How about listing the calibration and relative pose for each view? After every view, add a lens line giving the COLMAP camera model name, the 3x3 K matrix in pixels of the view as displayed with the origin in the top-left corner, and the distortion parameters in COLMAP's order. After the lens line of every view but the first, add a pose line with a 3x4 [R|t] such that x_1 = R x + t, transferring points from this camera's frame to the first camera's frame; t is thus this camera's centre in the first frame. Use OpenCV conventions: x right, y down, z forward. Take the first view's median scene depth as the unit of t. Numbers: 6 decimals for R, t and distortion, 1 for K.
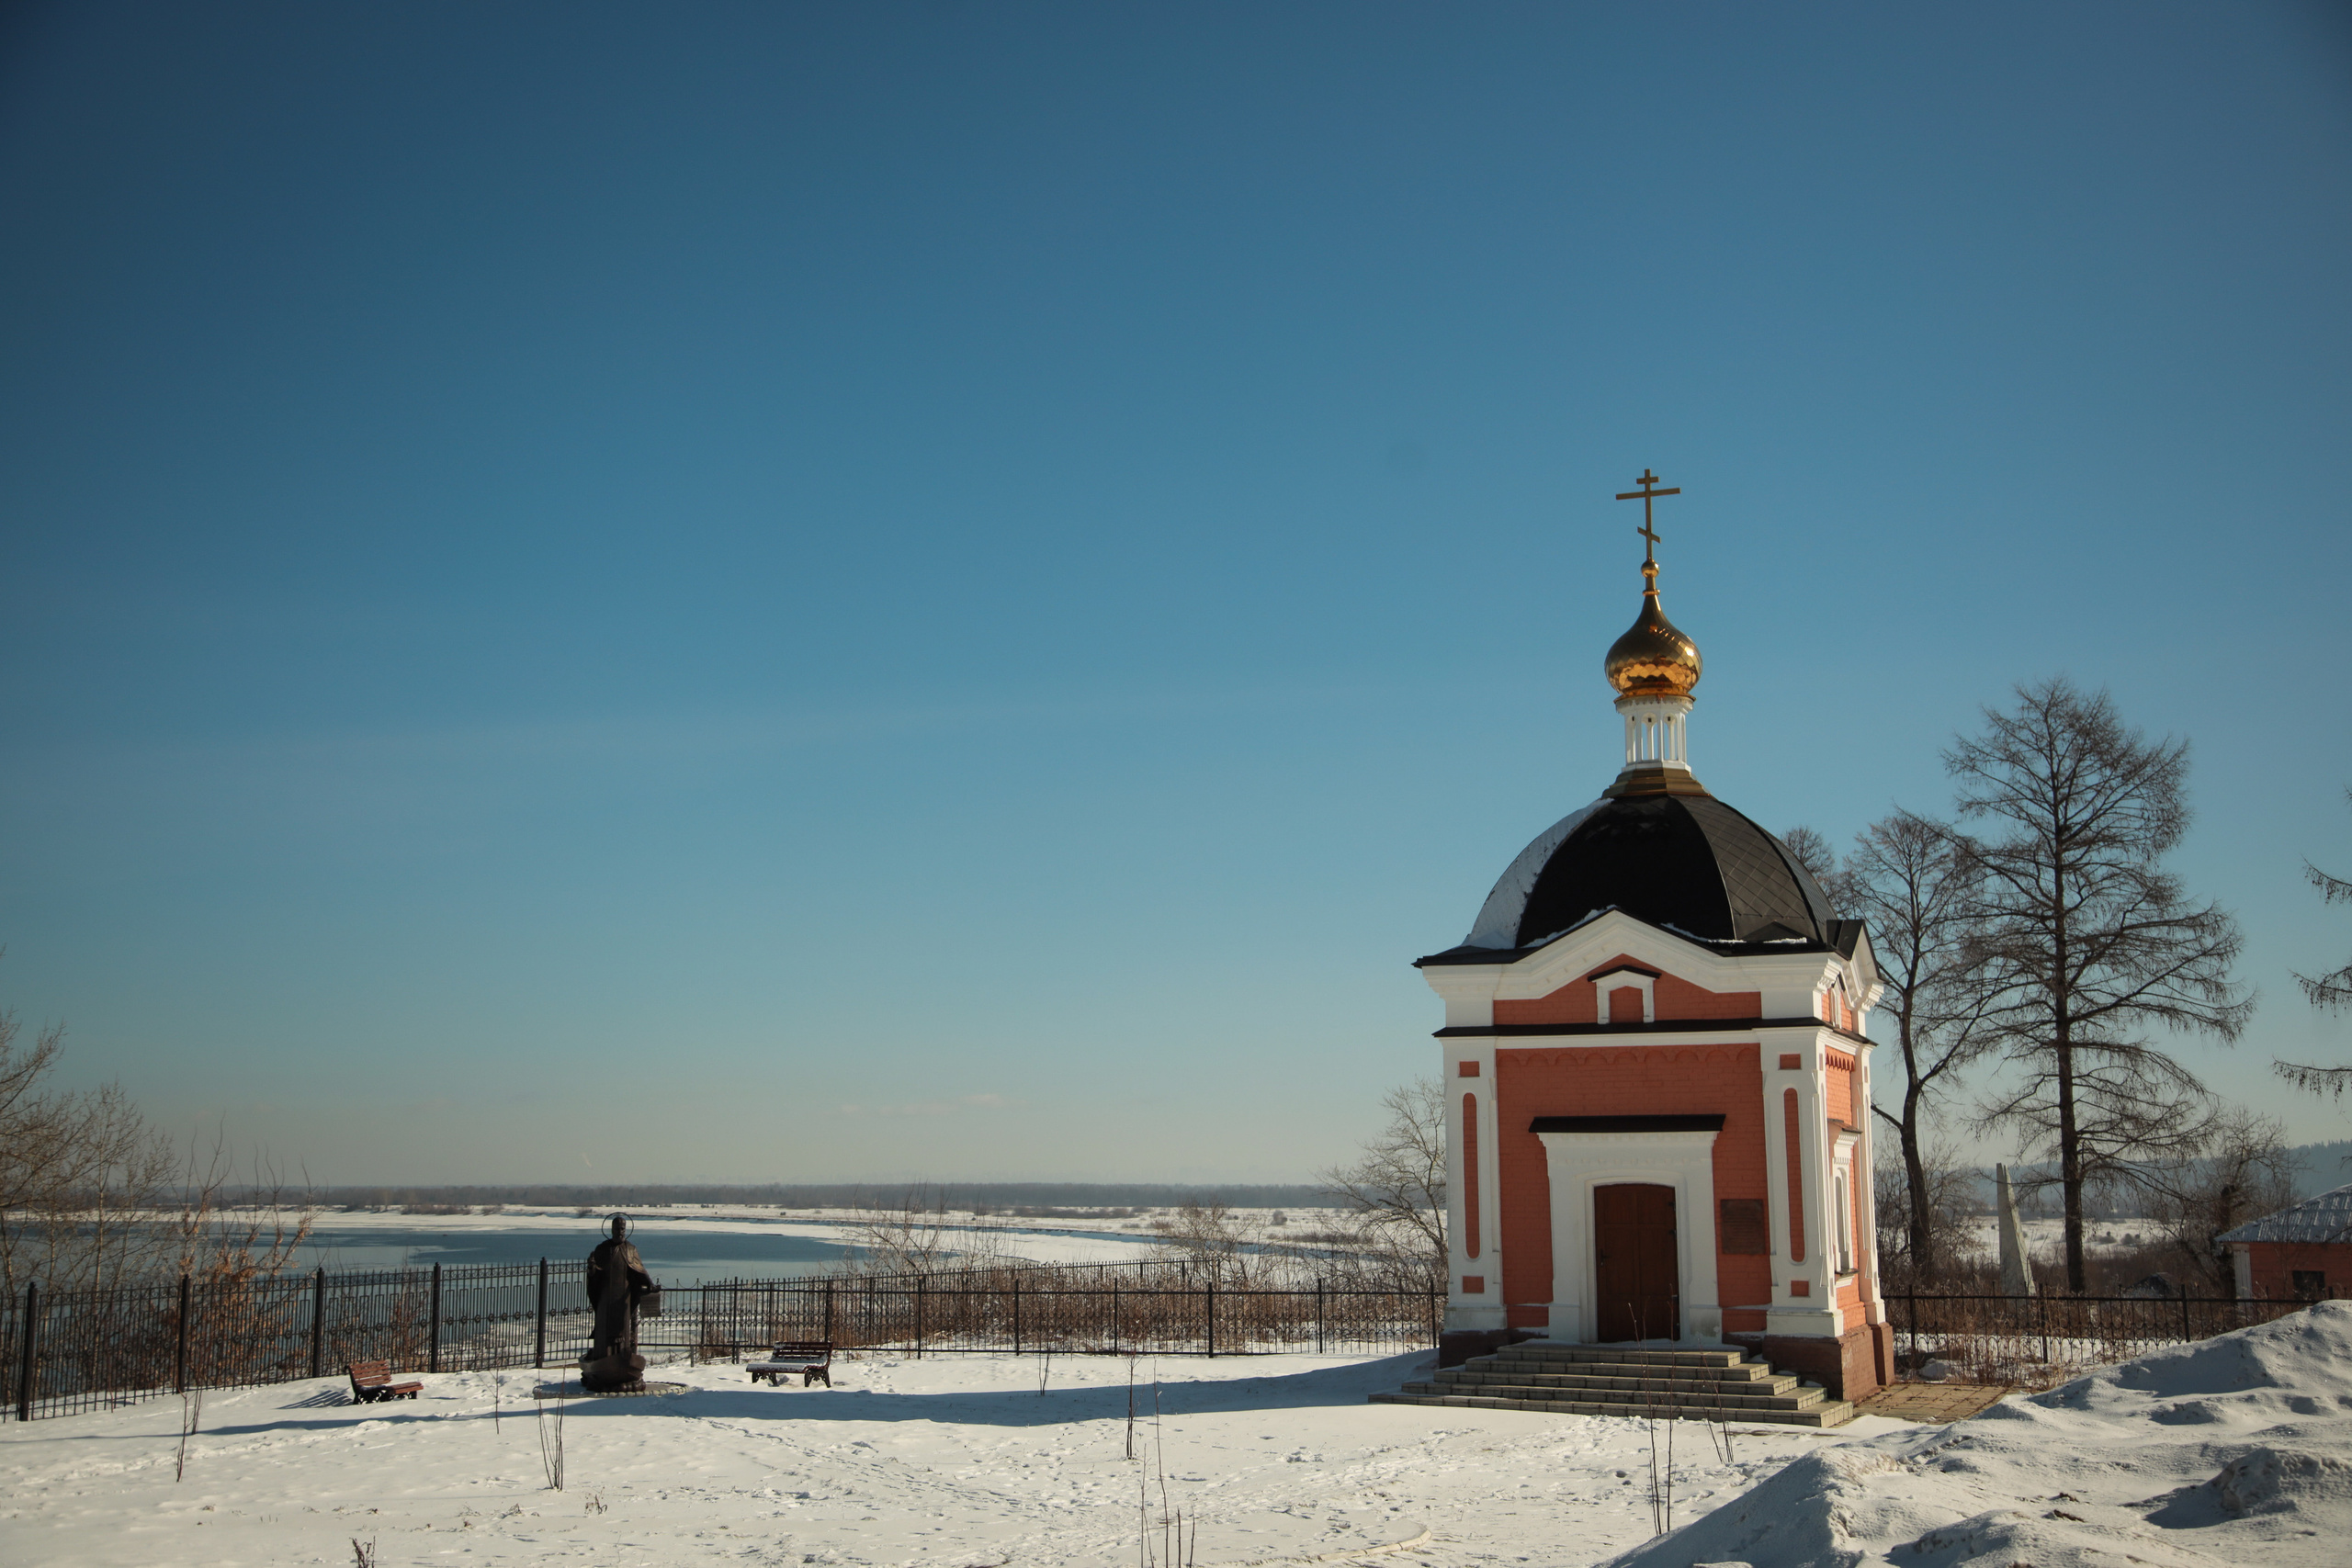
lens RADIAL K [[2646.9, 0, 1176.0], [0, 2646.9, 784.0], [0, 0, 1]] dist [0.105714, -0.000453]
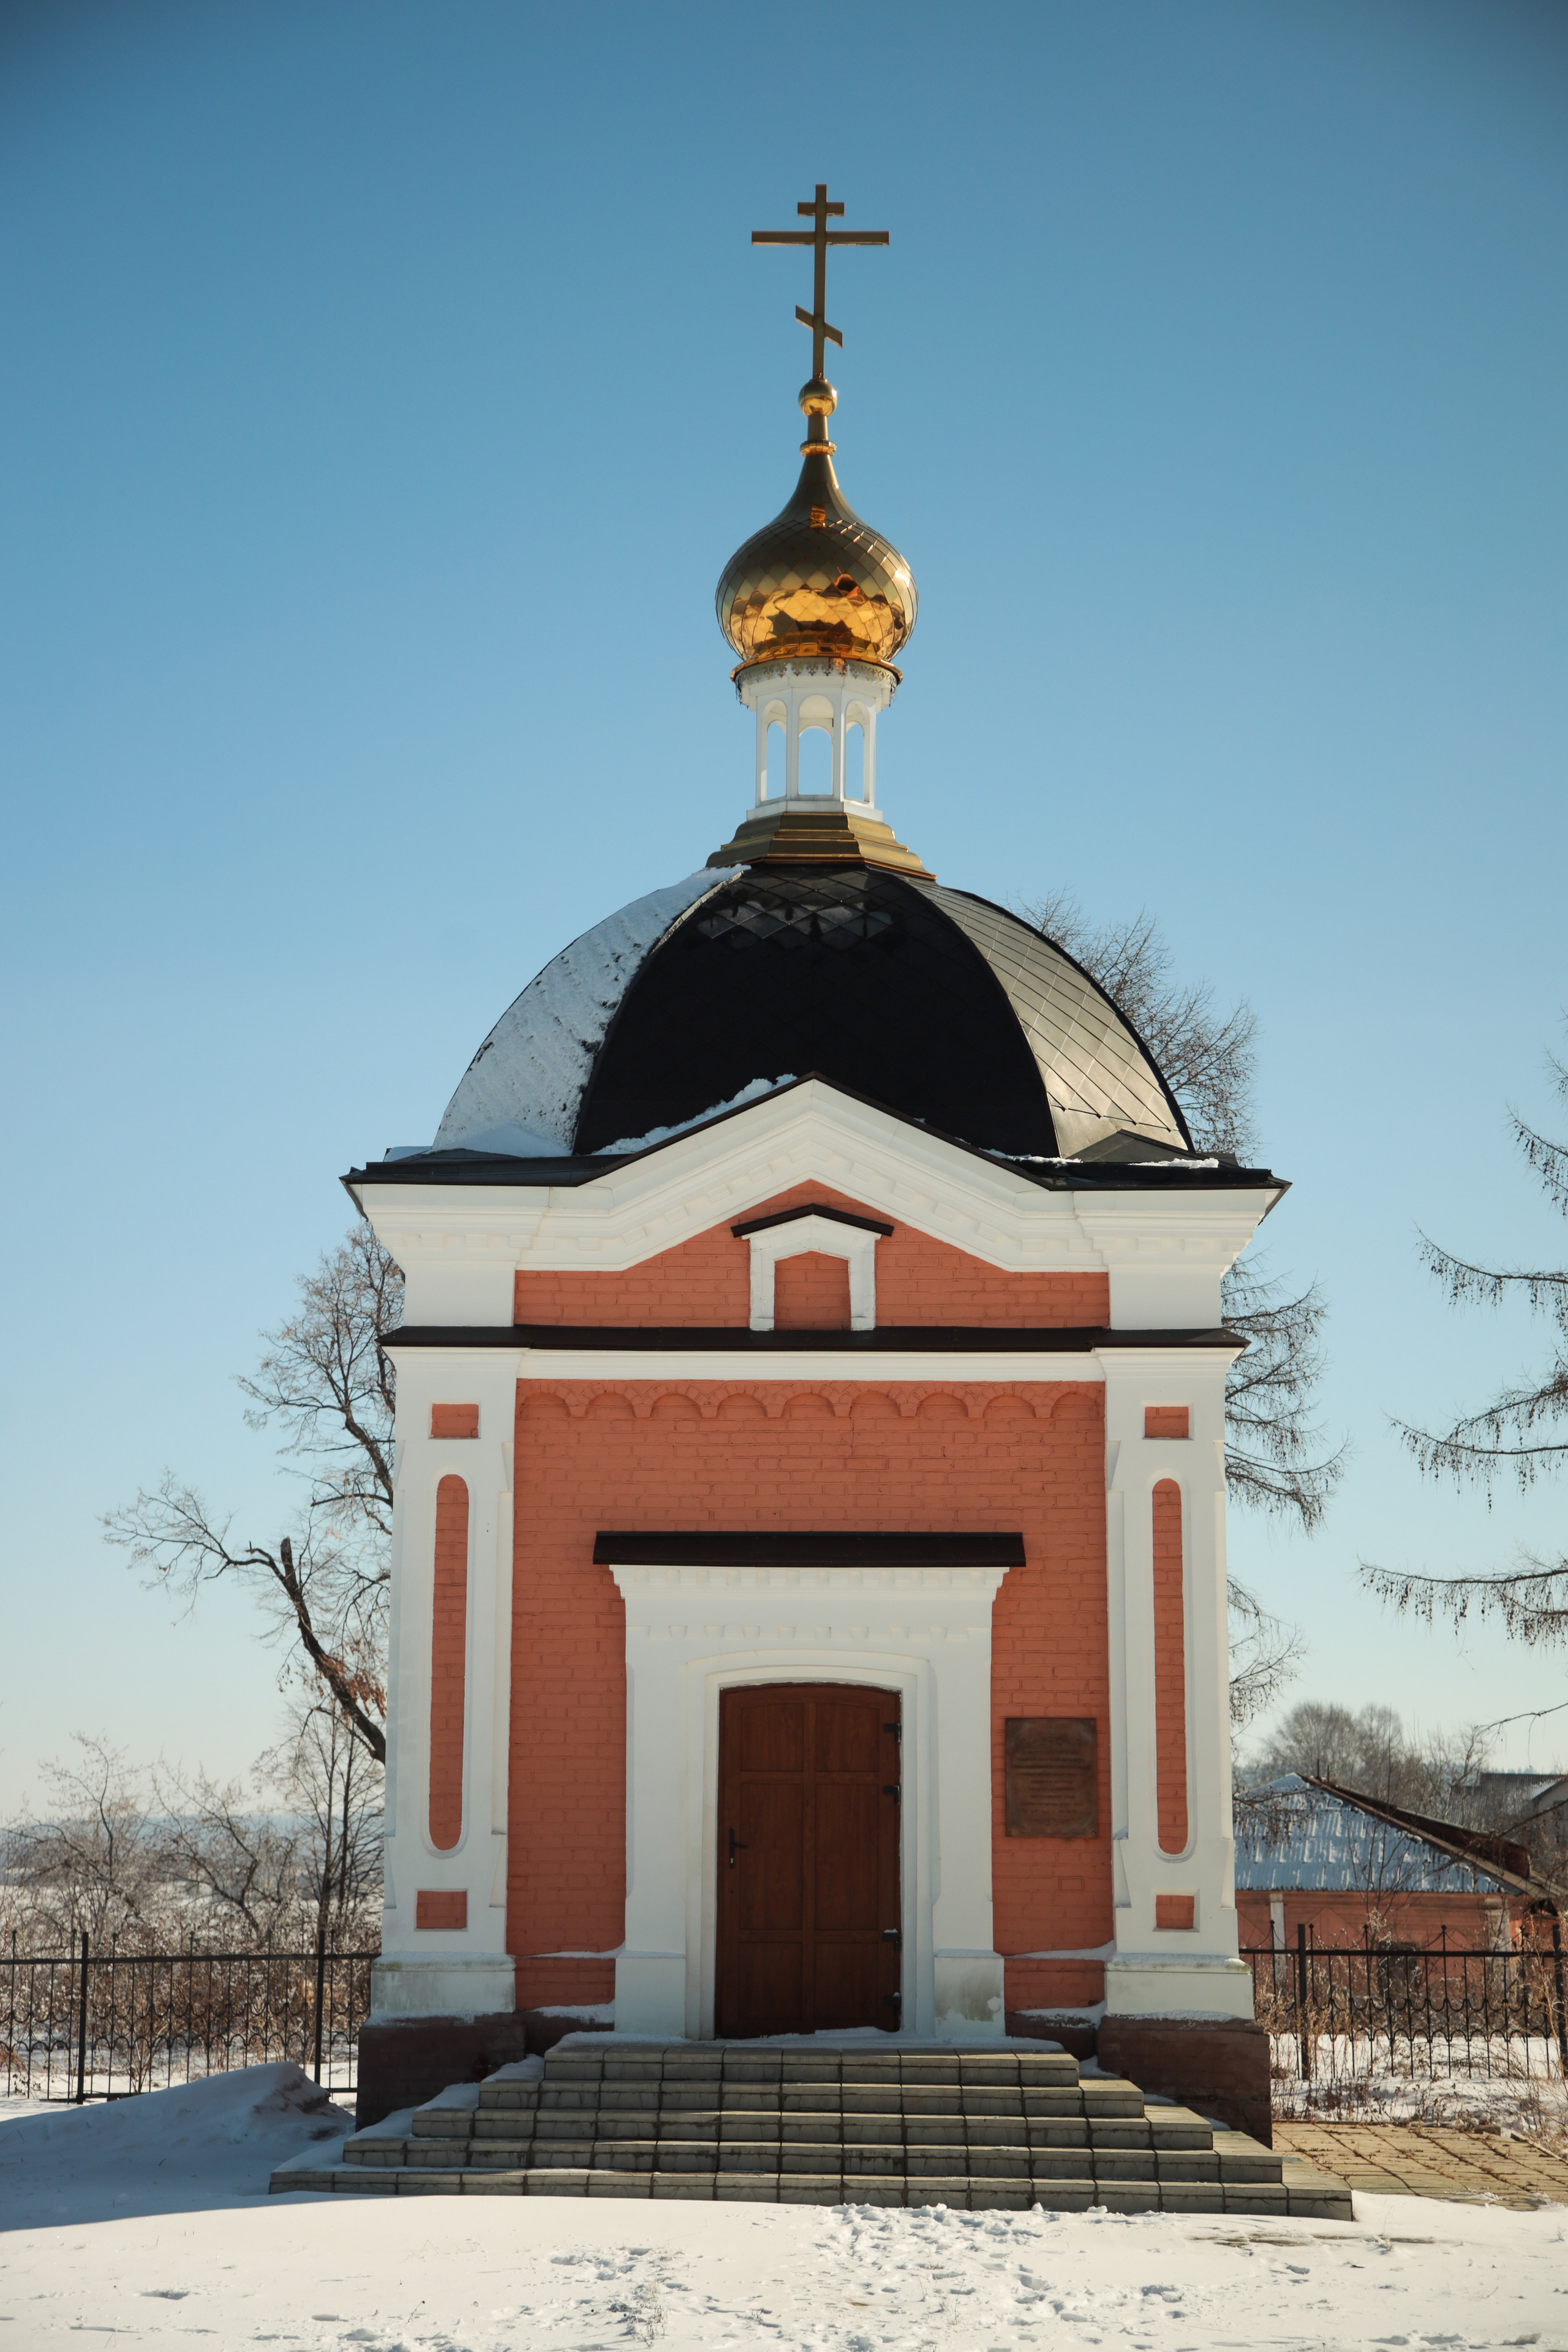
lens RADIAL K [[4140.9, 0, 784.0], [0, 4140.9, 1176.0], [0, 0, 1]] dist [0.277211, 0.038246]
pose [[0.926598, 0.069764, 0.369524, -0.098884], [-0.067268, 0.997541, -0.019652, 0.077392], [-0.369987, -0.006647, 0.929013, 0.340200]]
